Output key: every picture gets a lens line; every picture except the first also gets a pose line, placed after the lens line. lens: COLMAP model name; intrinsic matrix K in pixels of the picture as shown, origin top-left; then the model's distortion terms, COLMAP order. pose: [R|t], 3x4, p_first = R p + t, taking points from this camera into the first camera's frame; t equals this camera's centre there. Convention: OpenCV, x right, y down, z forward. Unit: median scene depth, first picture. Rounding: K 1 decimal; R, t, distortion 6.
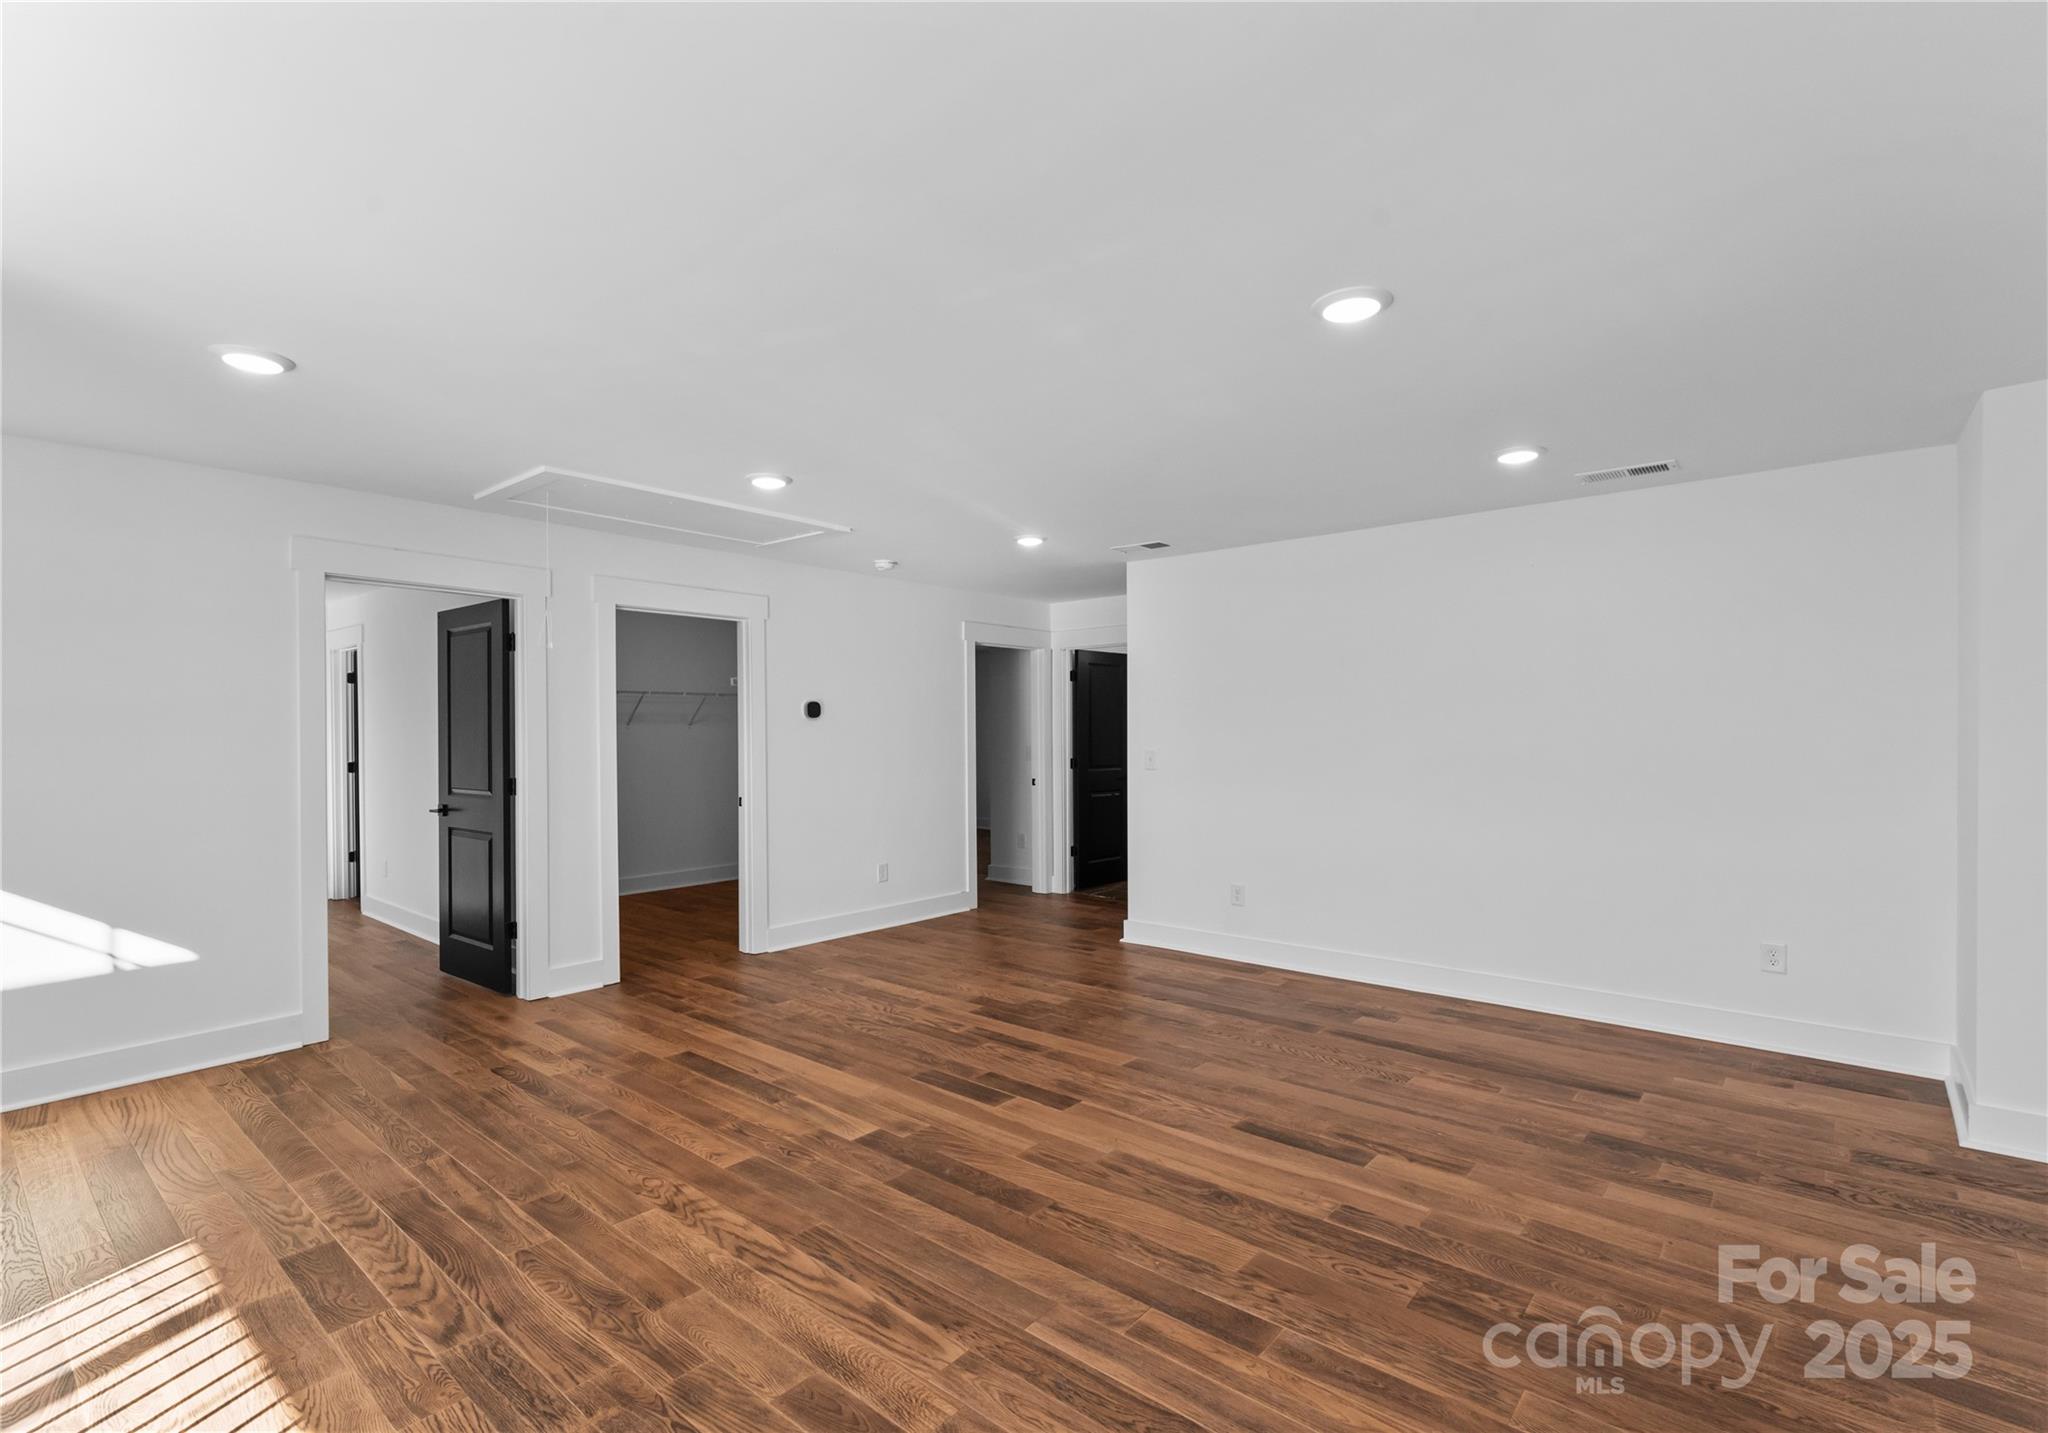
lens RADIAL K [[918.3, 0, 1036.5], [0, 918.3, 716.3], [0, 0, 1]] dist [-0.000313, -0.000023]
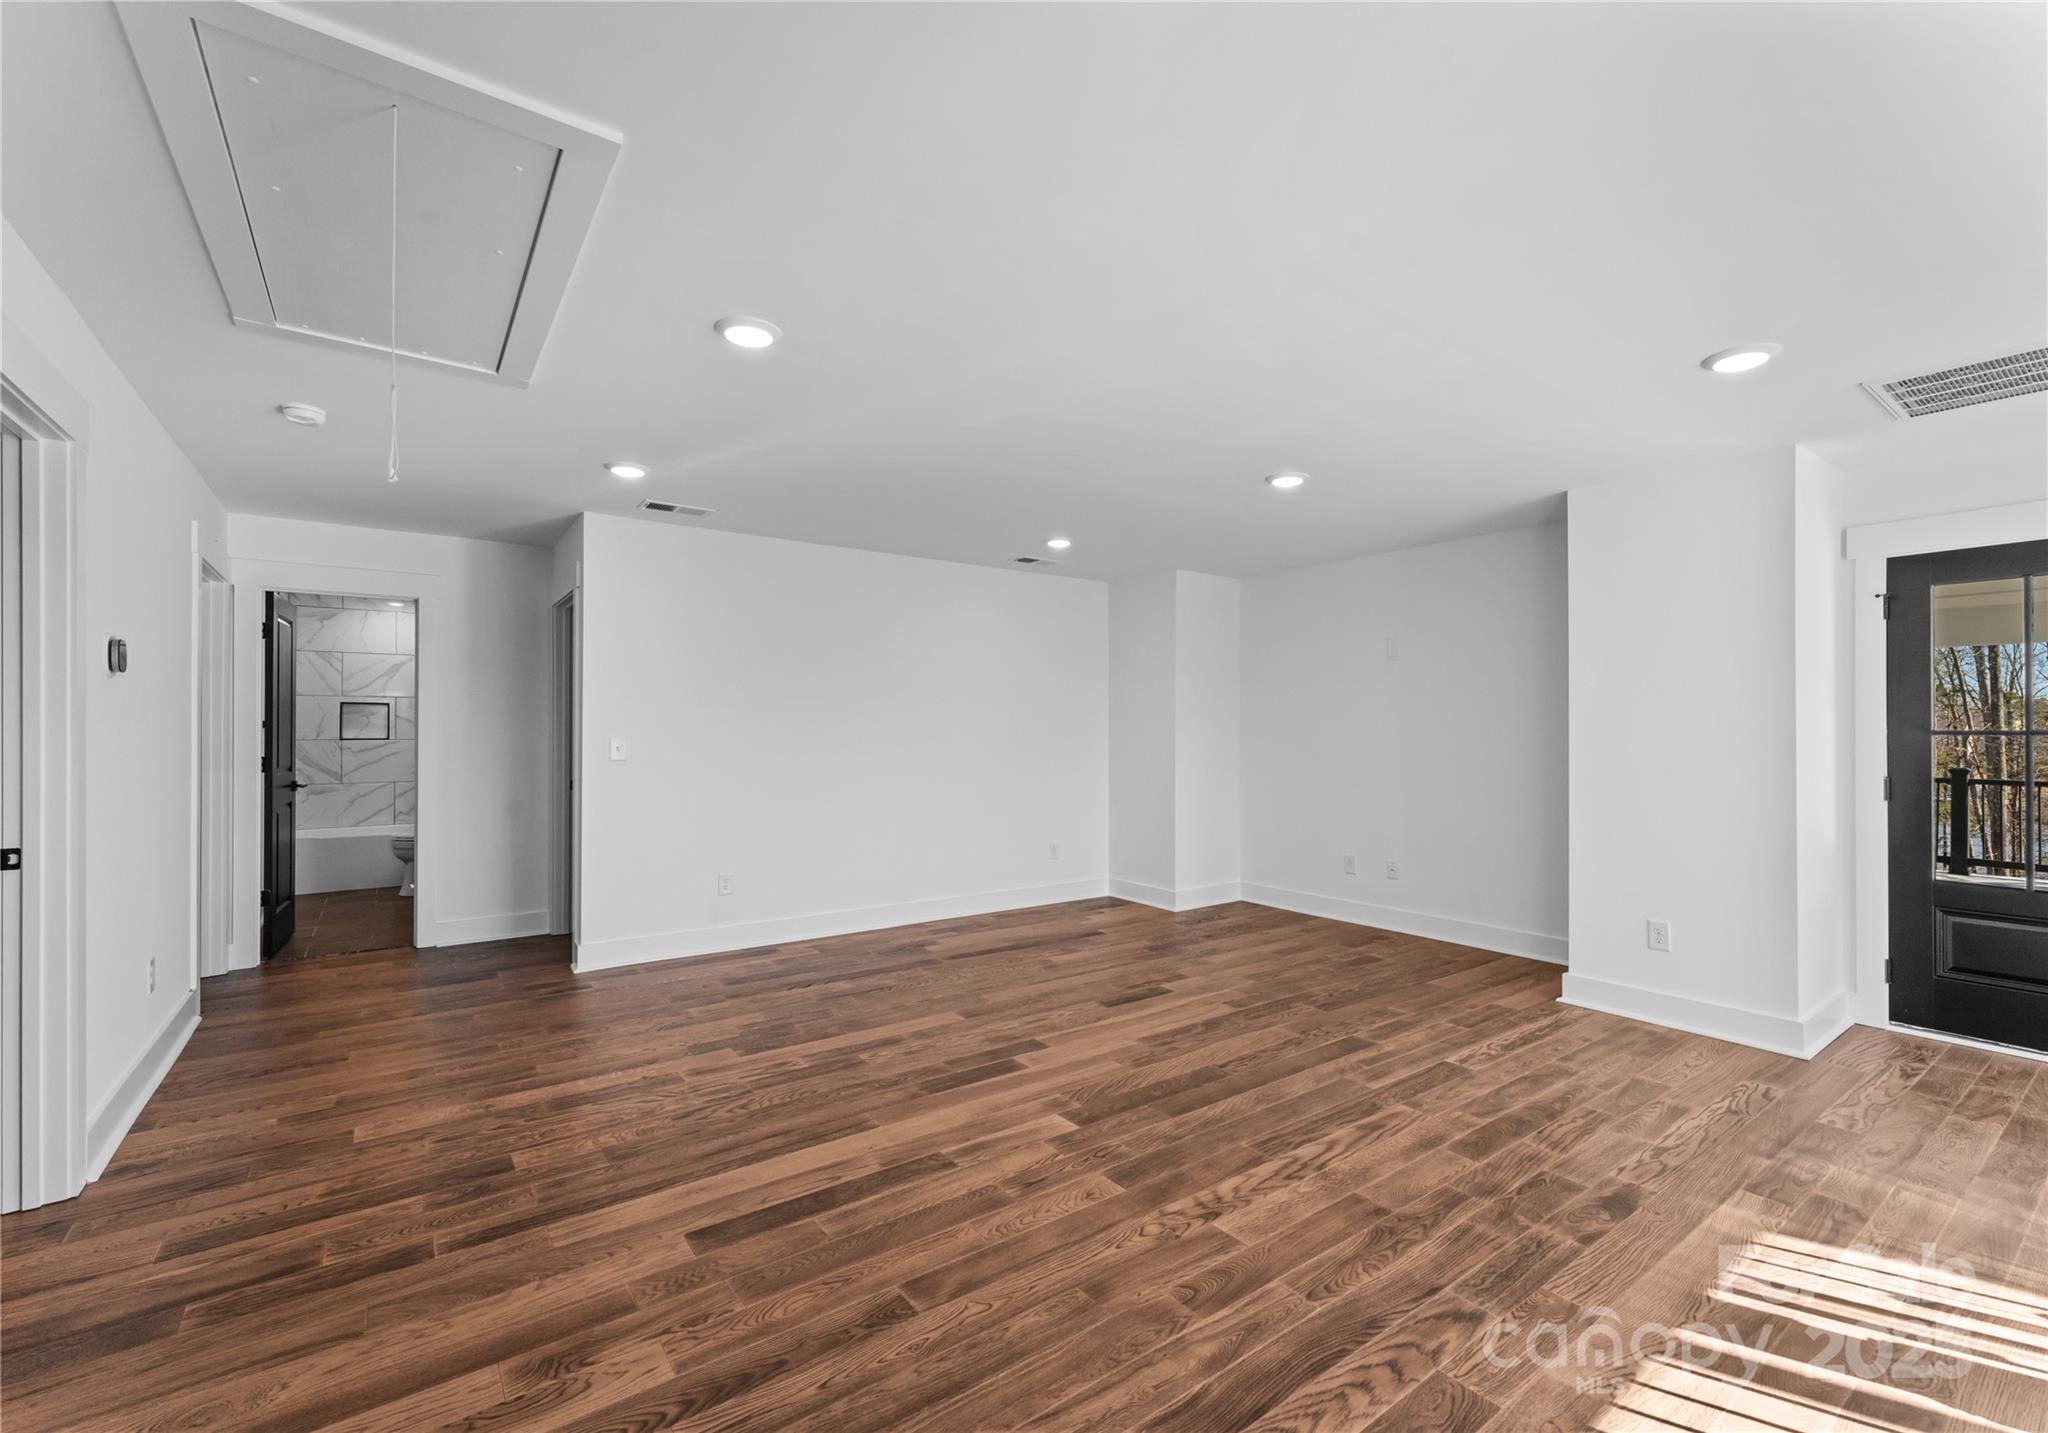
lens RADIAL K [[877.4, 0, 1014.6], [0, 877.4, 729.1], [0, 0, 1]] dist [0.002360, 0.000155]
pose [[0.256590, 0.008253, 0.966485, -1.089123], [-0.020210, 0.999791, -0.003172, 0.040395], [-0.966309, -0.018719, 0.256703, 0.806350]]
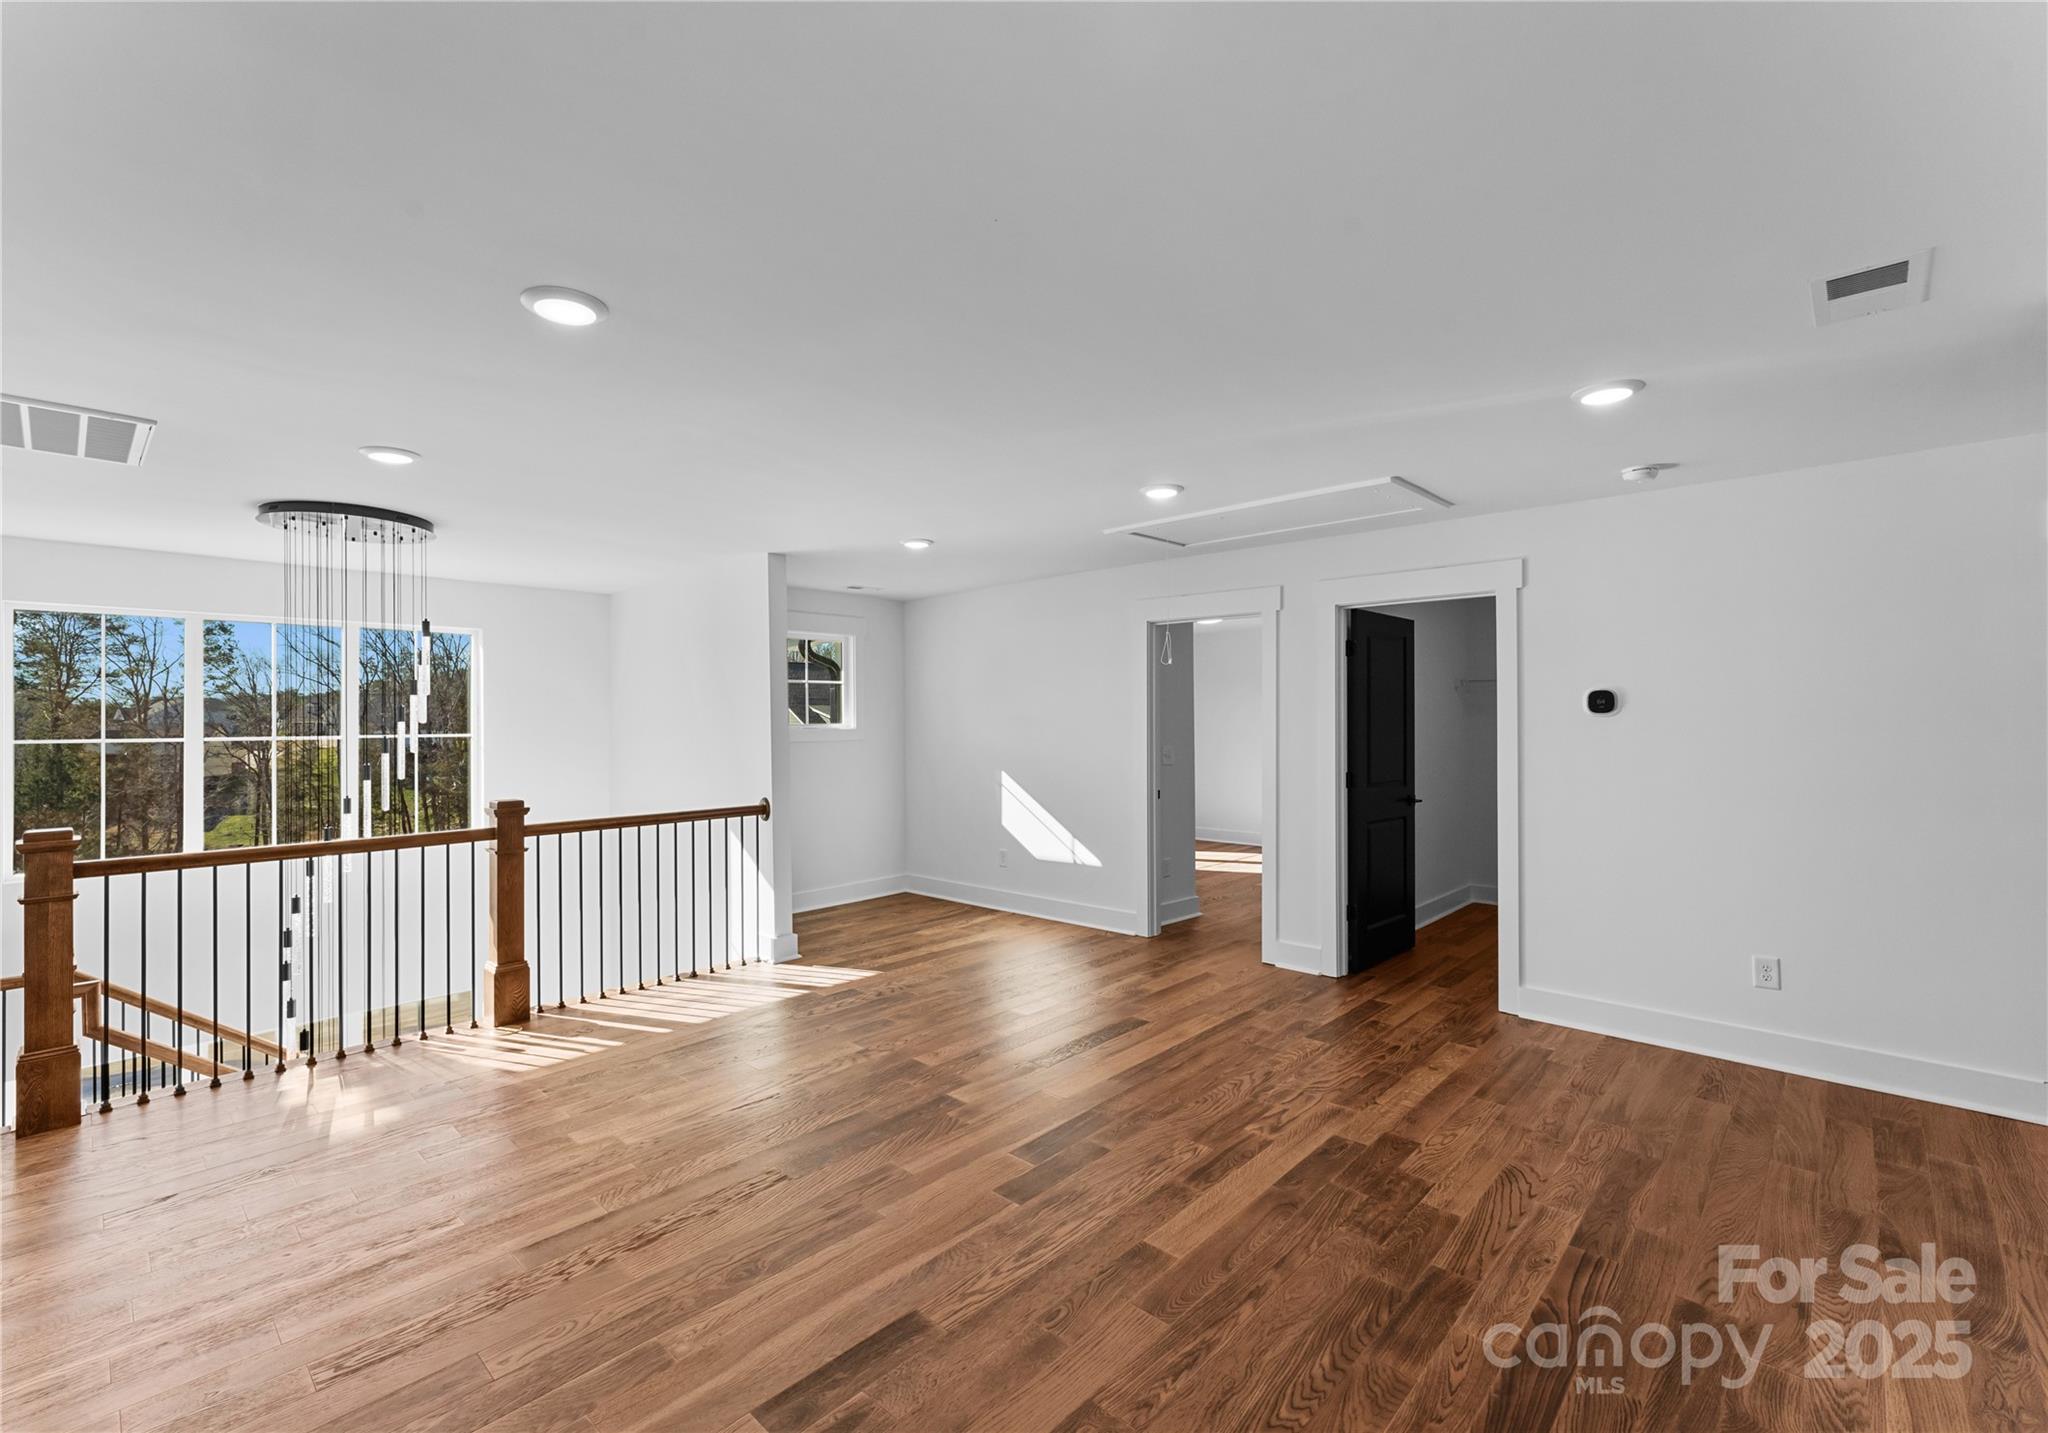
lens RADIAL K [[918.3, 0, 1036.5], [0, 918.3, 716.3], [0, 0, 1]] dist [-0.000313, -0.000023]
pose [[-0.049123, 0.005299, -0.998779, 0.933569], [0.022468, 0.999739, 0.004199, -0.024217], [0.998540, -0.022234, -0.049229, 1.143731]]
